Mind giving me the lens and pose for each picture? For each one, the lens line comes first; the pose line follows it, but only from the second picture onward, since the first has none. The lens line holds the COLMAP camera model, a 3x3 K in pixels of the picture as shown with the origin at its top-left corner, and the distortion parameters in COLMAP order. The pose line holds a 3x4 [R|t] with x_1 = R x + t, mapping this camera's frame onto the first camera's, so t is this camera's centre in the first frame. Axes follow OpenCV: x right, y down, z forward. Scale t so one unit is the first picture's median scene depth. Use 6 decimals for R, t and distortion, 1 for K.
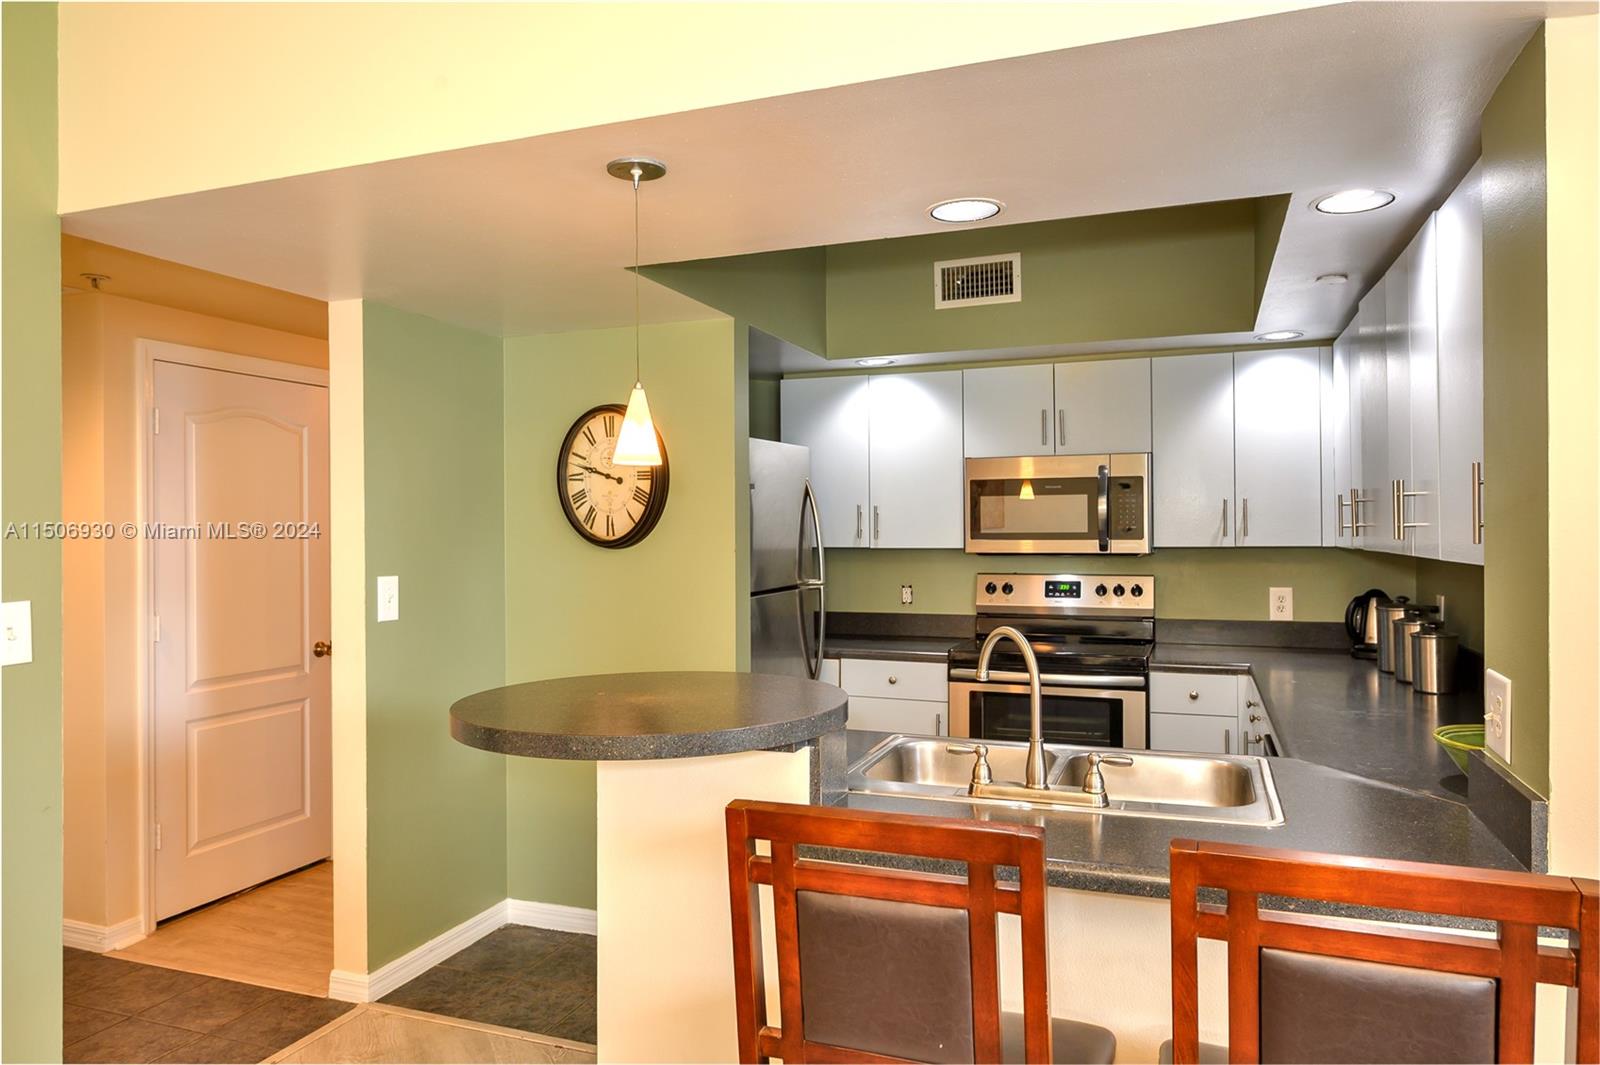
lens RADIAL K [[1067.8, 0, 800.2], [0, 1067.8, 529.7], [0, 0, 1]] dist [0.001954, 0.000229]
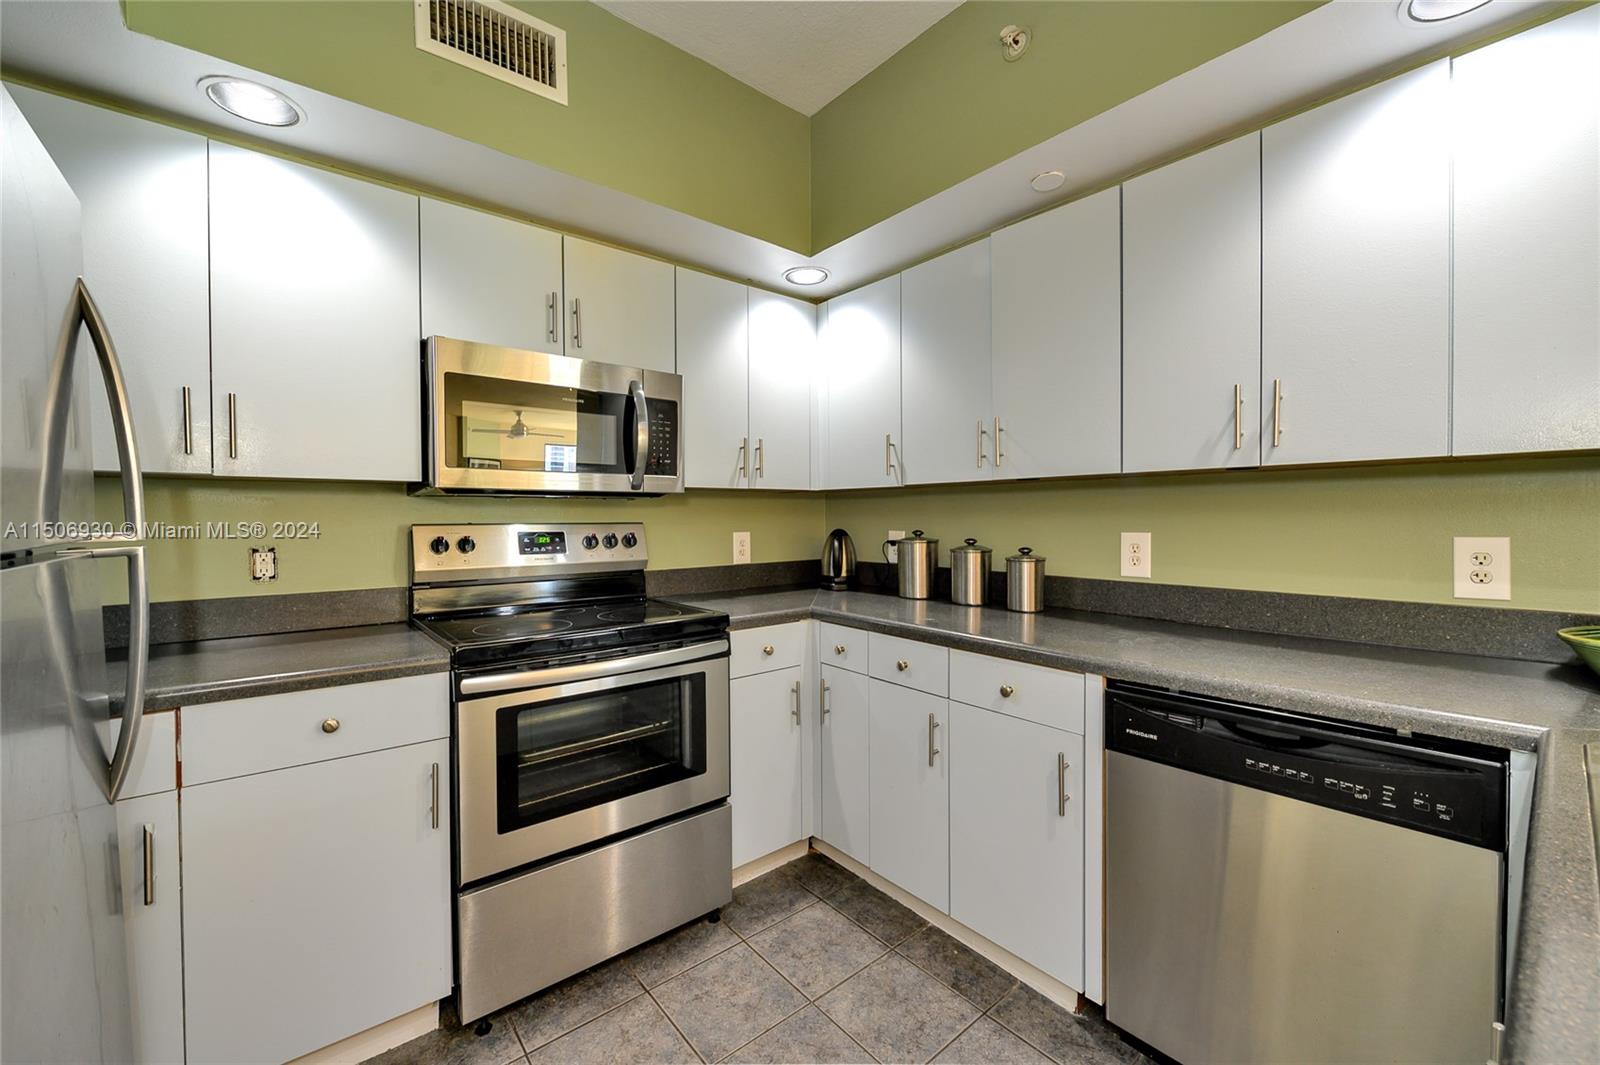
lens RADIAL K [[639.7, 0, 794.7], [0, 639.7, 531.7], [0, 0, 1]] dist [-0.004311, -0.000427]
pose [[0.499018, -0.017103, 0.866423, -0.067373], [0.003203, 0.999835, 0.017891, 0.042400], [-0.866586, -0.006153, 0.498991, 0.643588]]
